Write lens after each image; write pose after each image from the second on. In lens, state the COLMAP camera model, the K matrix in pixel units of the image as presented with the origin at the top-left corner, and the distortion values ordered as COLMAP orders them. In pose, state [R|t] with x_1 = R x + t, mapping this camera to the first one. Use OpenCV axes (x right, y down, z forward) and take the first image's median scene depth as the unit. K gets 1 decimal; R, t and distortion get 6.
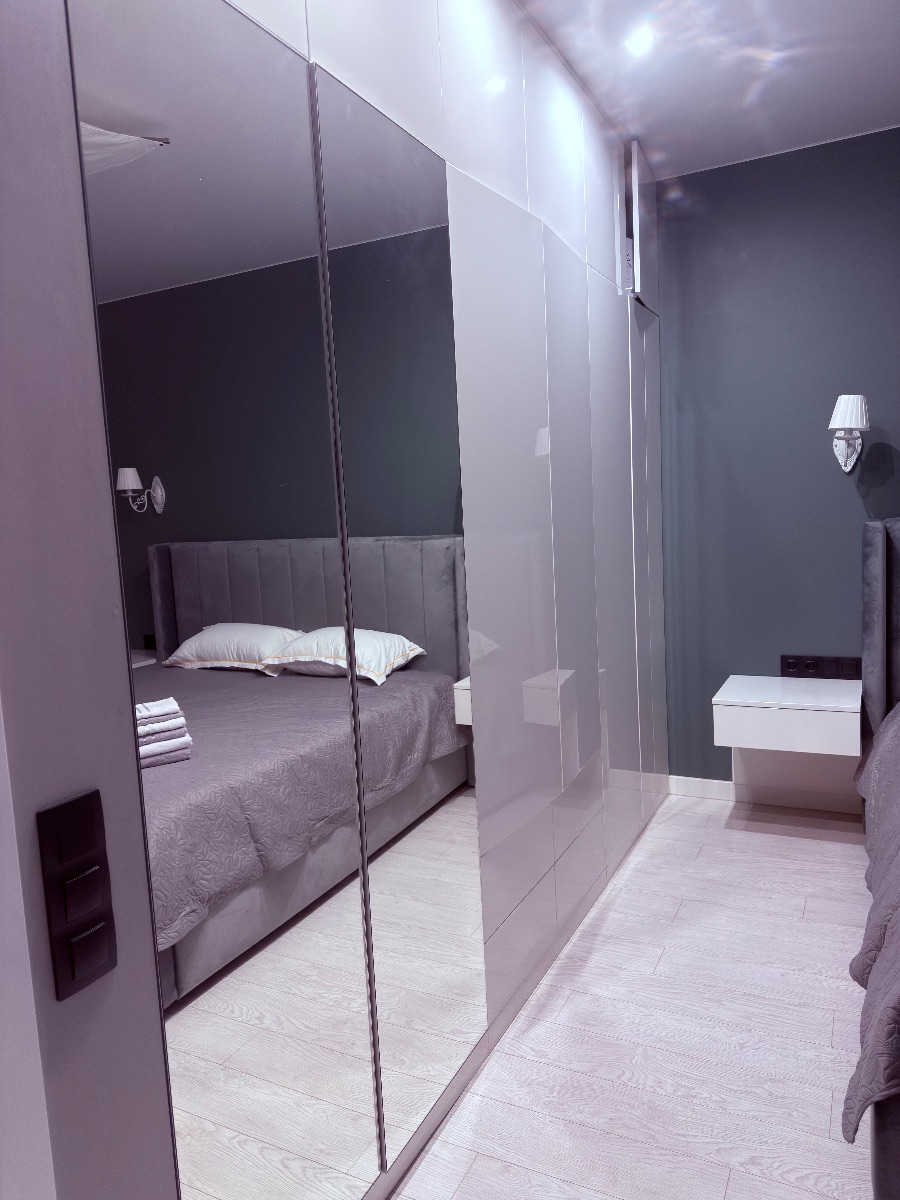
lens RADIAL K [[831.4, 0, 450.0], [0, 831.4, 600.0], [0, 0, 1]] dist [-0.074070, 0.046951]
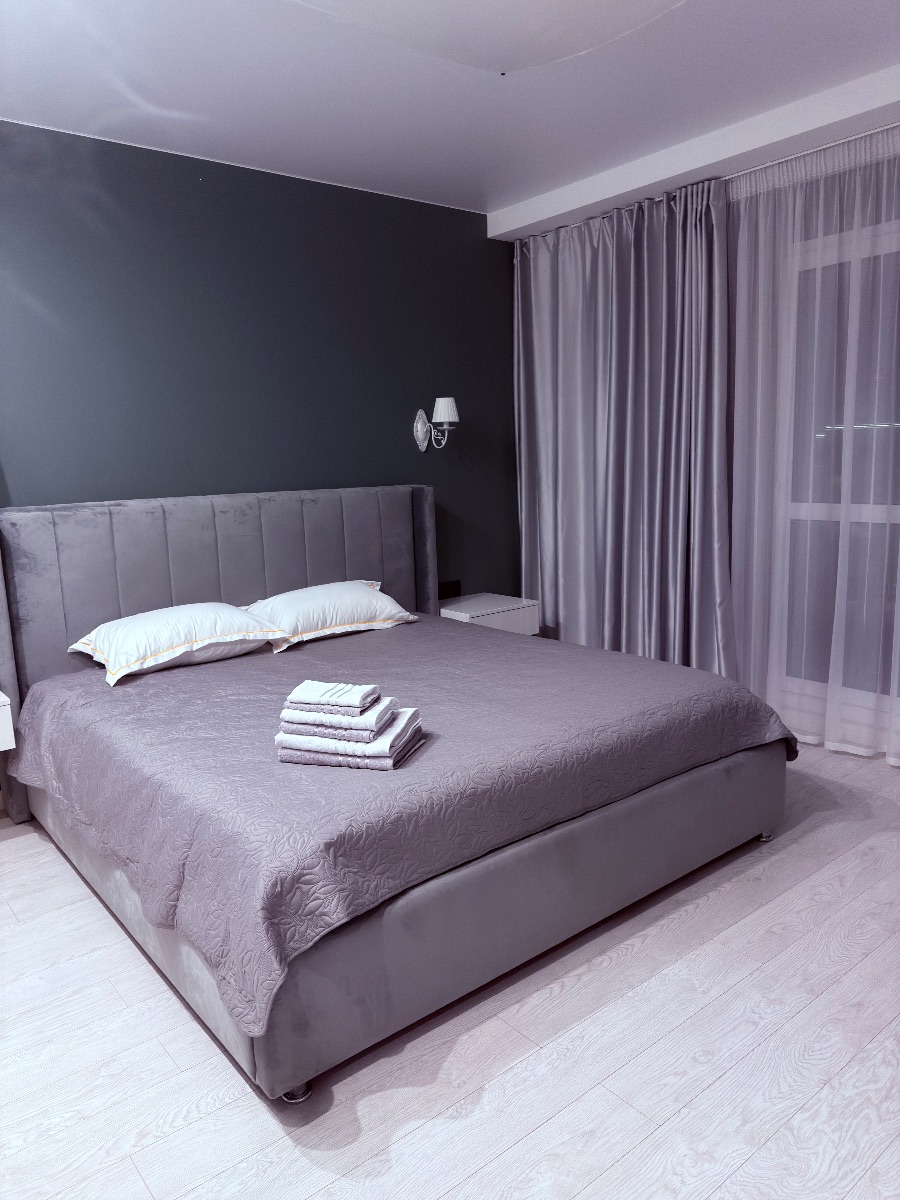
lens RADIAL K [[841.8, 0, 429.4], [0, 841.8, 596.4], [0, 0, 1]] dist [-0.008315, -0.002569]
pose [[0.414987, -0.097117, 0.904629, -0.370604], [0.101178, 0.993046, 0.060195, -0.001484], [-0.904184, 0.066548, 0.421927, 0.195380]]
